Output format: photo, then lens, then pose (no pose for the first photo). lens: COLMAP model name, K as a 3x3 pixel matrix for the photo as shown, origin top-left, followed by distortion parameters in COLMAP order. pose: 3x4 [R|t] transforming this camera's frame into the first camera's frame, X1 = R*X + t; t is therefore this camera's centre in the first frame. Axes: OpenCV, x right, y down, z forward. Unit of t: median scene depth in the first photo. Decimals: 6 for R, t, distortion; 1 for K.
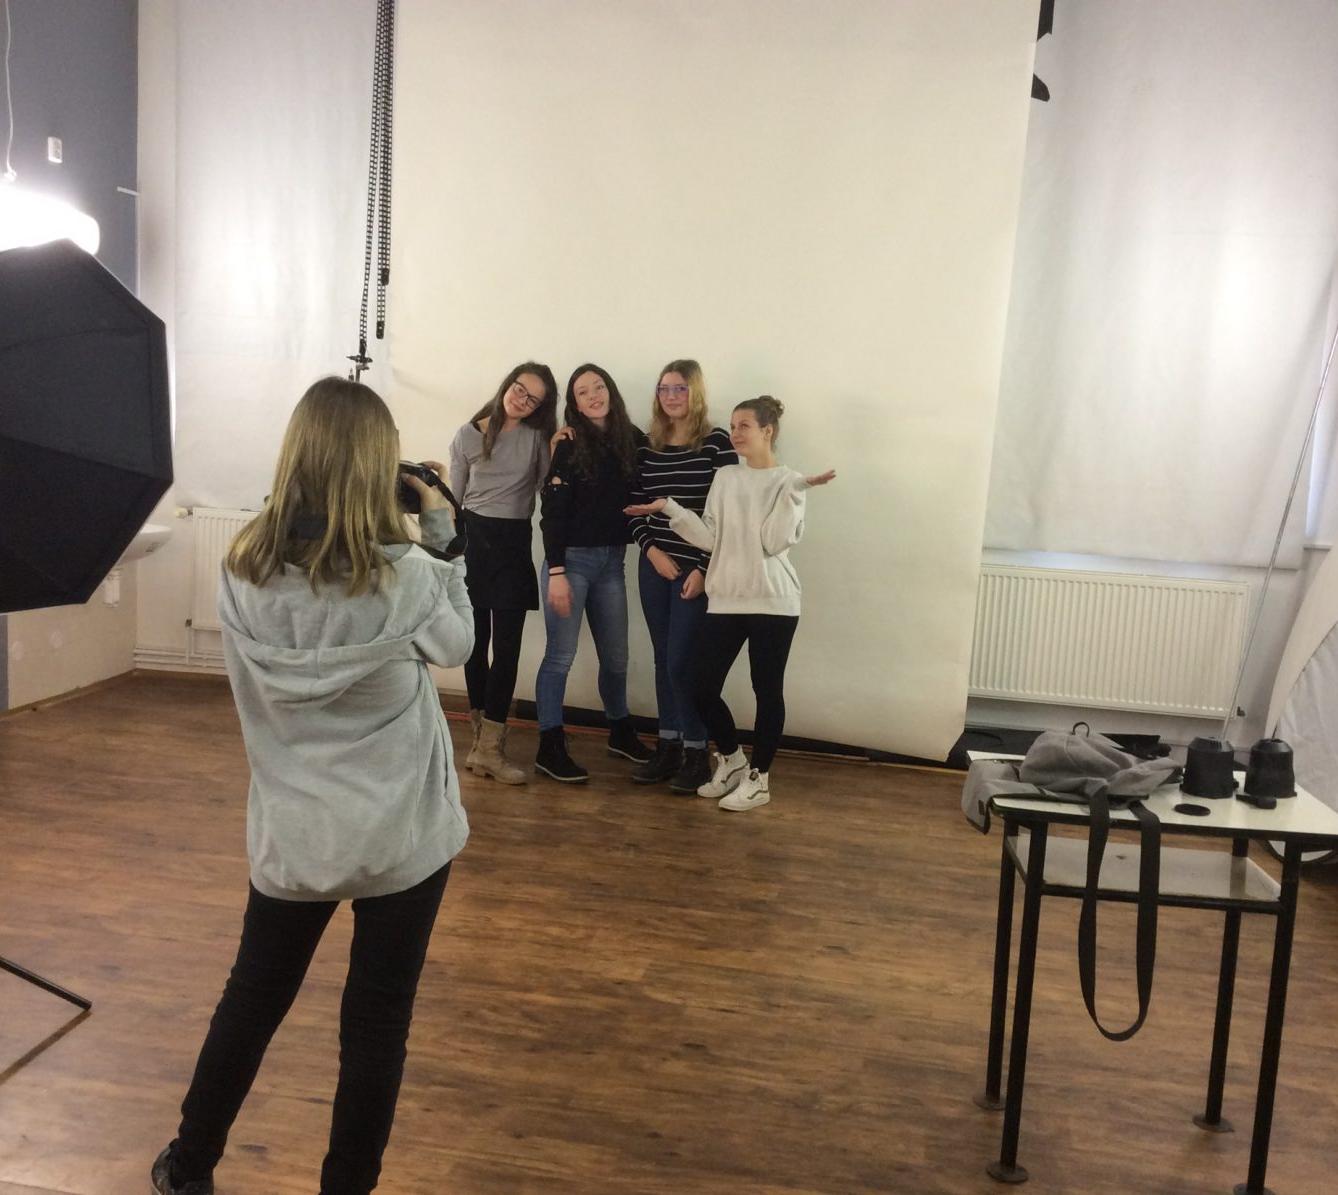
lens RADIAL K [[1436.0, 0, 671.6], [0, 1436.0, 591.5], [0, 0, 1]] dist [0.023143, 0.000000]
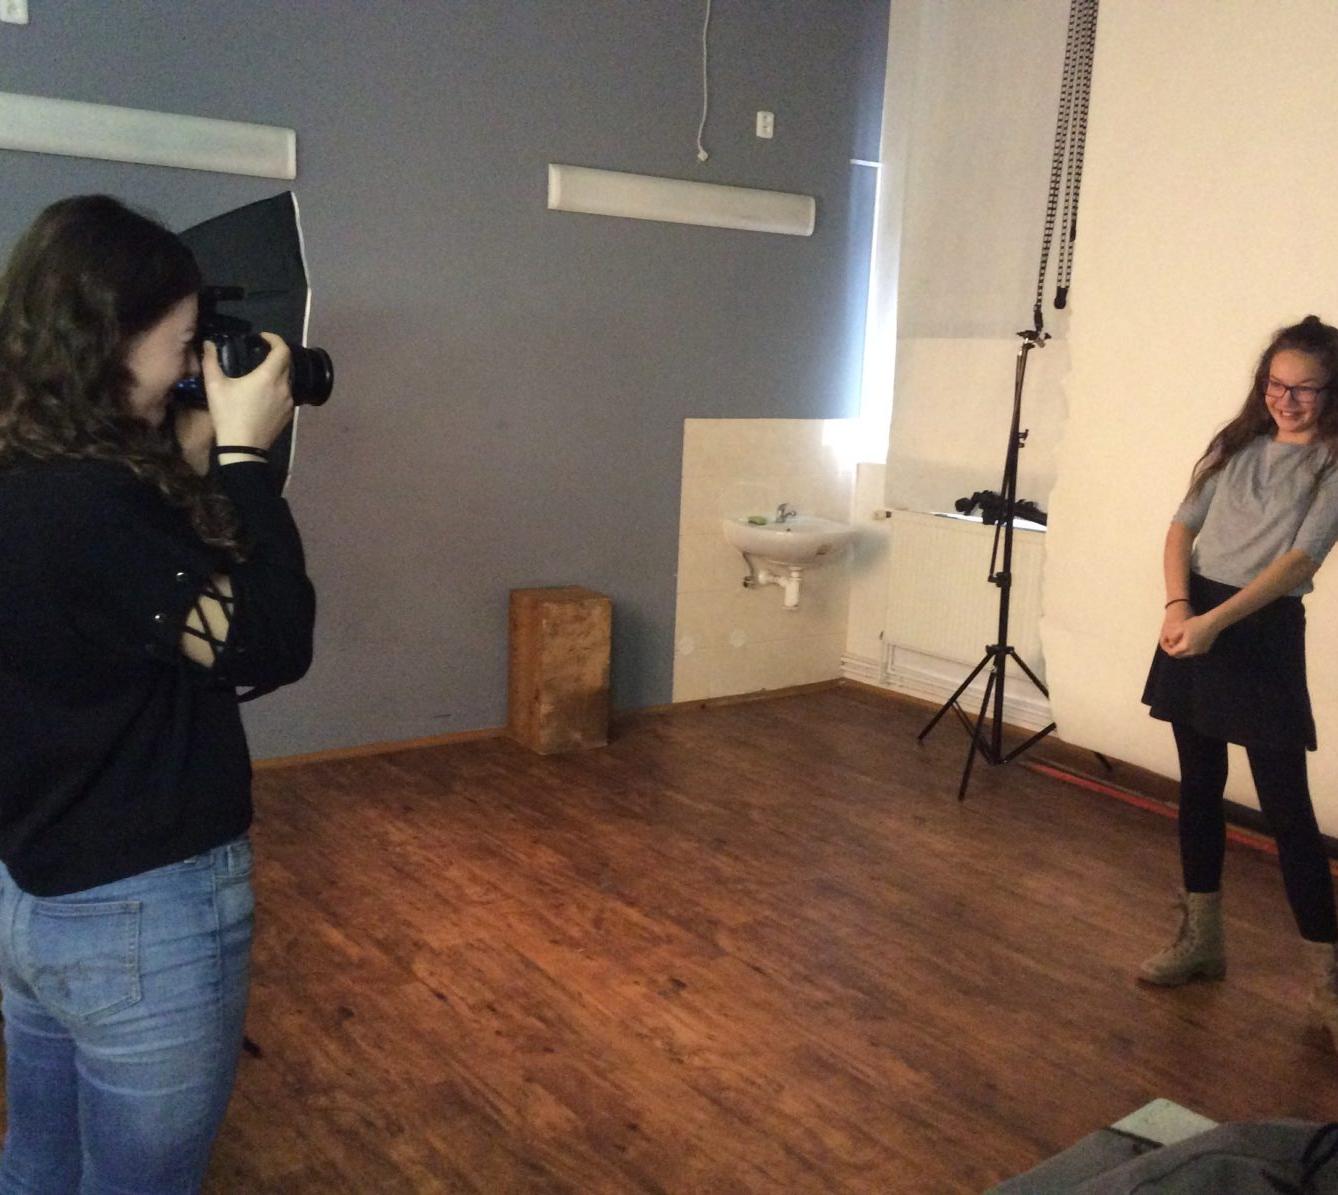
lens RADIAL K [[1436.0, 0, 660.0], [0, 1436.0, 593.6], [0, 0, 1]] dist [0.023143, 0.000000]
pose [[0.744793, 0.090279, -0.661160, 0.176060], [-0.092207, 0.995225, 0.032024, -0.022864], [0.660894, 0.037112, 0.749561, 0.257780]]
